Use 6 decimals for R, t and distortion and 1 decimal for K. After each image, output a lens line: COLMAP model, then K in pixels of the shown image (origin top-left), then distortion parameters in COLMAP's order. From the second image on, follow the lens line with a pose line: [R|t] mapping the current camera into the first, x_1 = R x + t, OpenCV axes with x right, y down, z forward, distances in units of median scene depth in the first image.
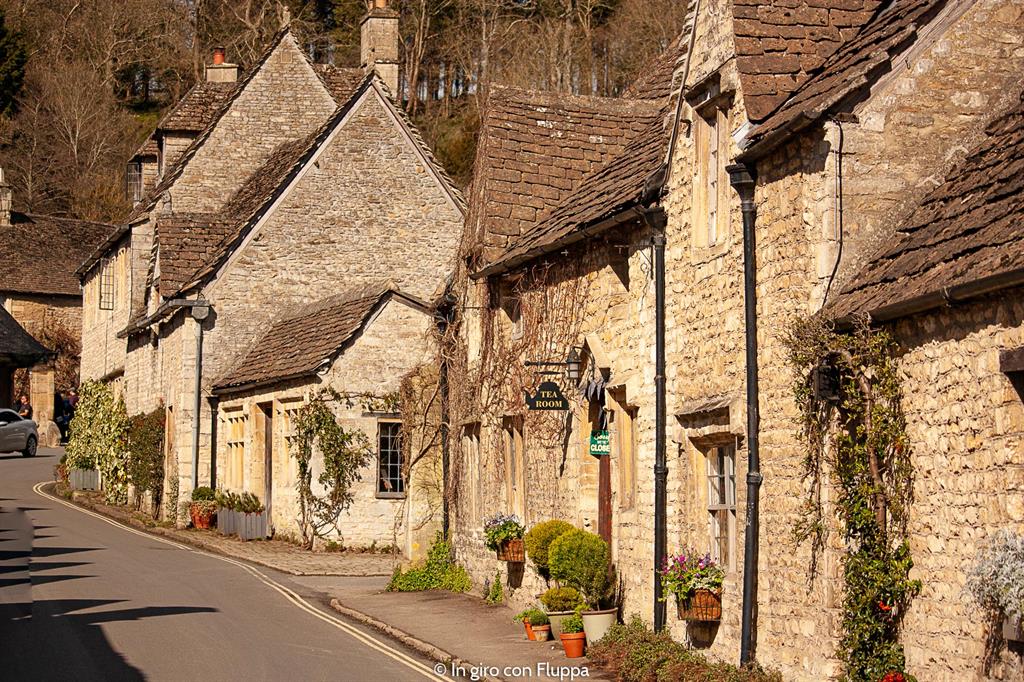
lens RADIAL K [[2164.9, 0, 512.4], [0, 2164.9, 512.1], [0, 0, 1]] dist [0.001467, -0.054268]
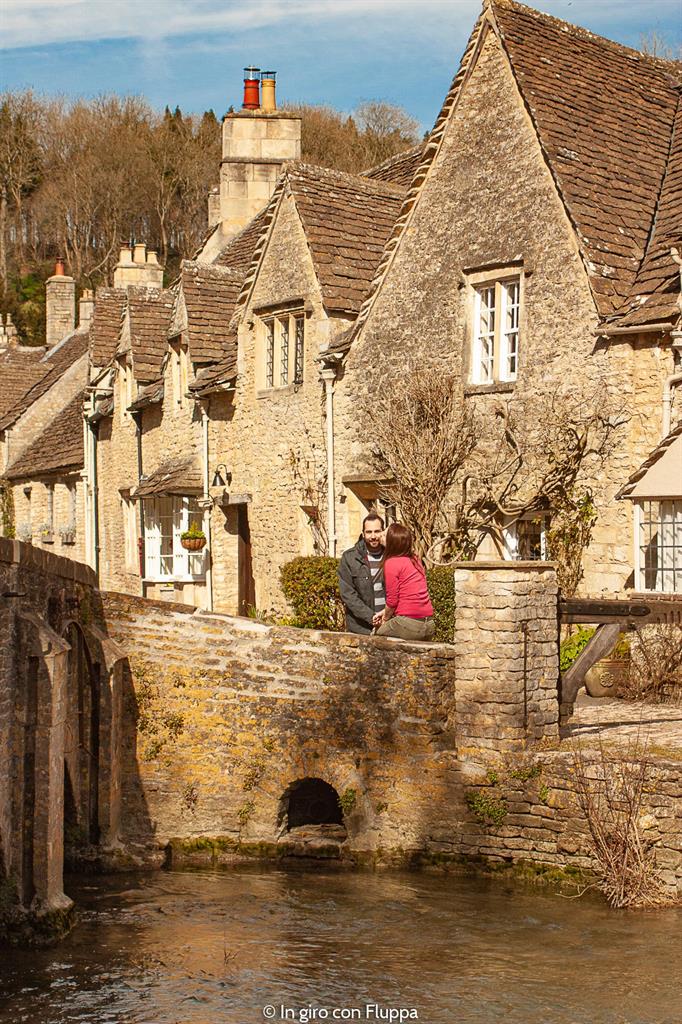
lens RADIAL K [[2063.6, 0, 341.0], [0, 2063.6, 512.0], [0, 0, 1]] dist [0.132985, 0.100789]
pose [[0.986300, -0.009120, 0.164709, 0.077091], [0.010536, 0.999915, -0.007727, 0.016268], [-0.164624, 0.009357, 0.986312, -2.056904]]
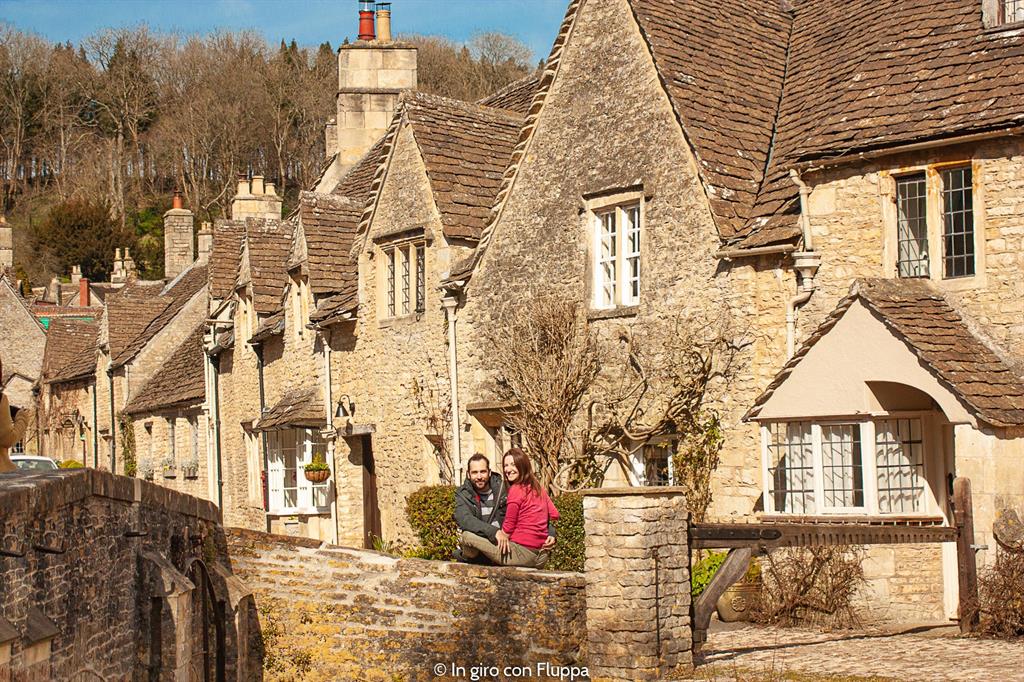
lens RADIAL K [[2063.6, 0, 508.4], [0, 2063.6, 359.2], [0, 0, 1]] dist [0.132985, 0.100789]
pose [[0.982076, -0.024633, 0.186869, 0.077361], [0.033671, 0.998404, -0.045346, 0.014947], [-0.185453, 0.050826, 0.981338, -2.048037]]
